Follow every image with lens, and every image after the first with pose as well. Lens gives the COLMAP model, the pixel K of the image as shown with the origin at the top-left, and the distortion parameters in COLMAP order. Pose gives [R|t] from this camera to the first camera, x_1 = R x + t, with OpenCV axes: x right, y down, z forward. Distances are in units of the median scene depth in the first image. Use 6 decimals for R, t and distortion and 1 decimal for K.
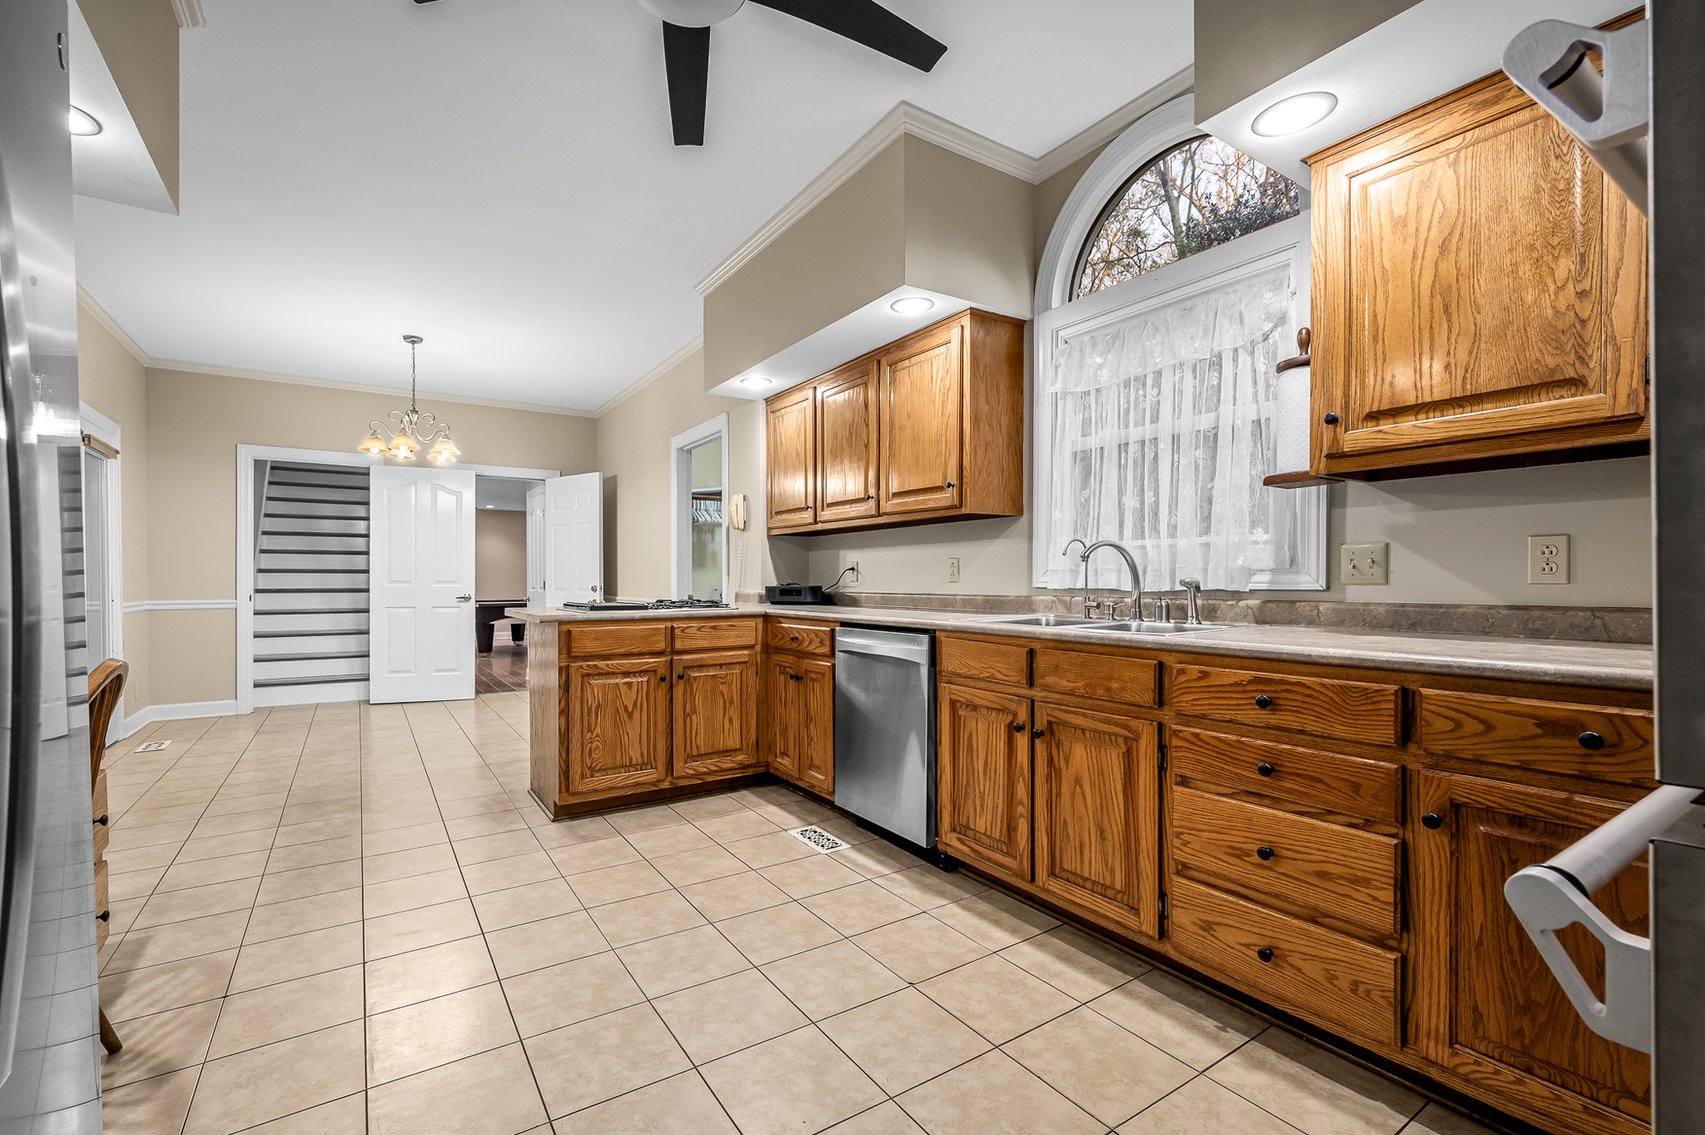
lens RADIAL K [[709.4, 0, 839.2], [0, 709.4, 600.9], [0, 0, 1]] dist [-0.004676, 0.000878]
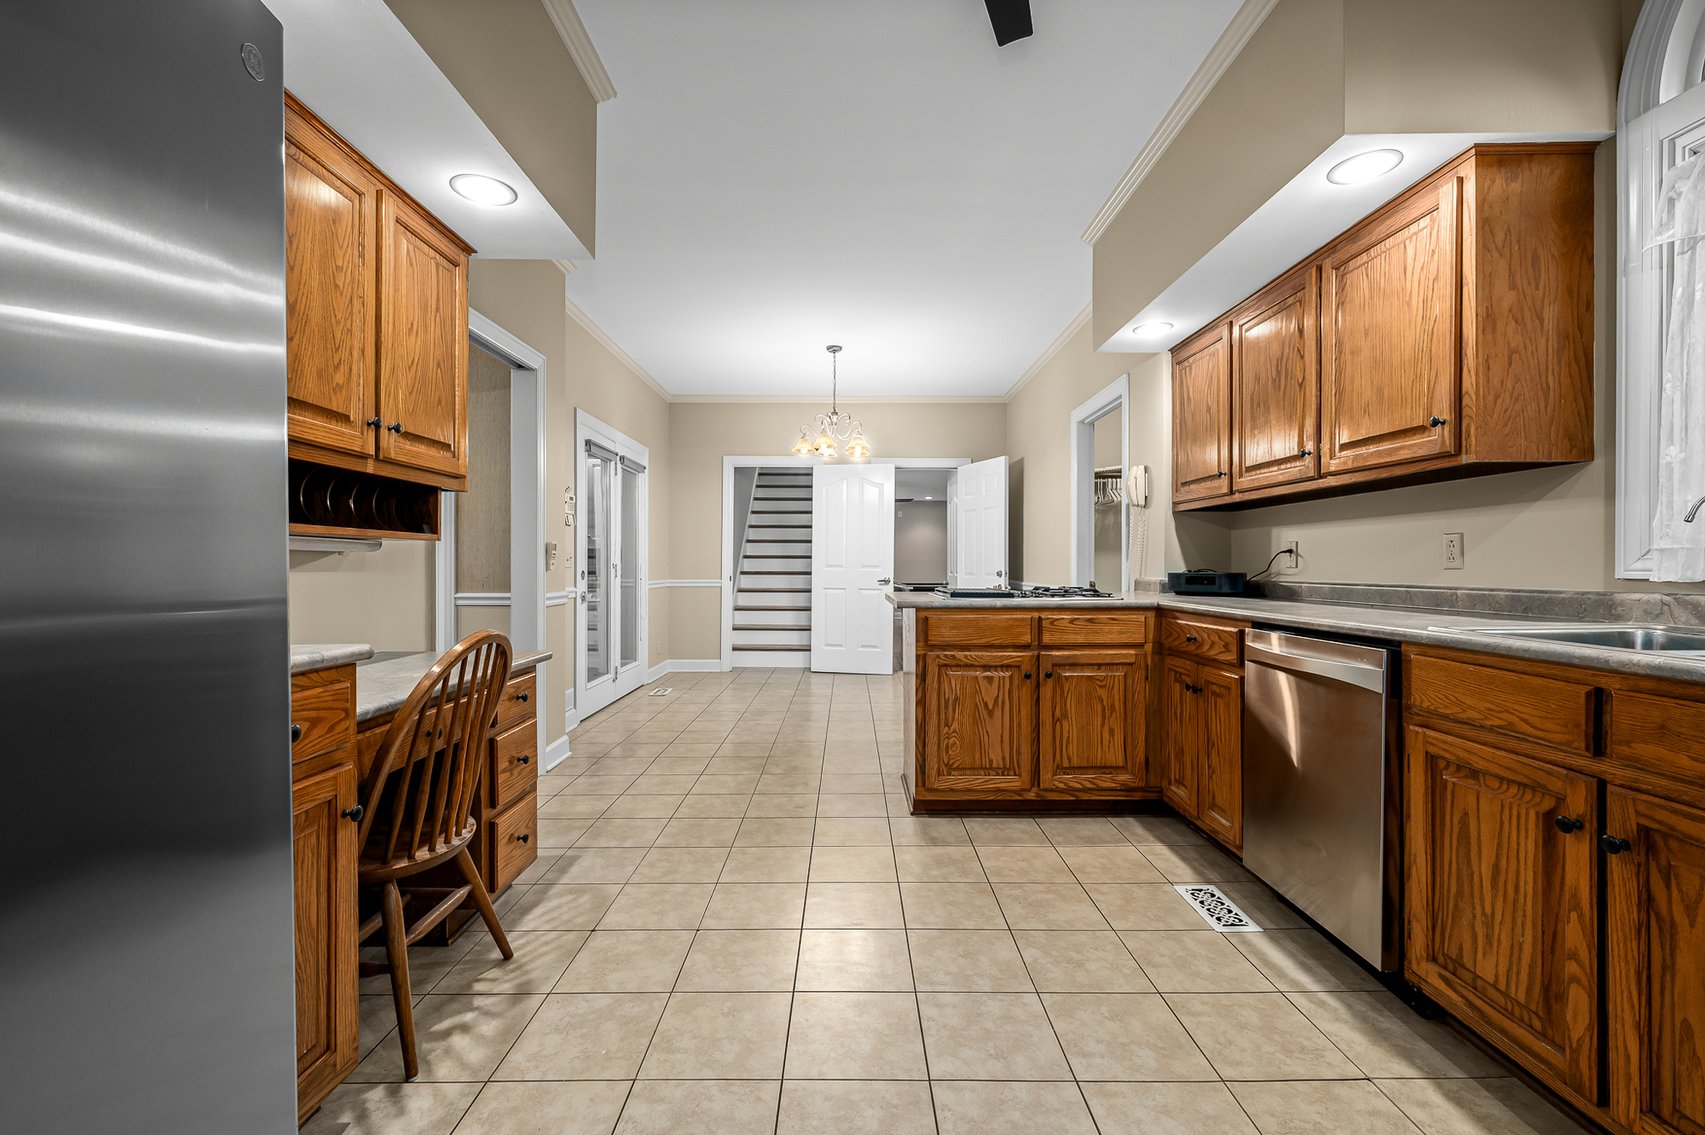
lens RADIAL K [[709.4, 0, 853.8], [0, 709.4, 569.2], [0, 0, 1]] dist [-0.004676, 0.000878]
pose [[0.839174, 0.005487, -0.543835, 0.055856], [-0.018017, 0.999681, -0.017714, -0.004680], [0.543564, 0.024663, 0.839005, 0.145186]]
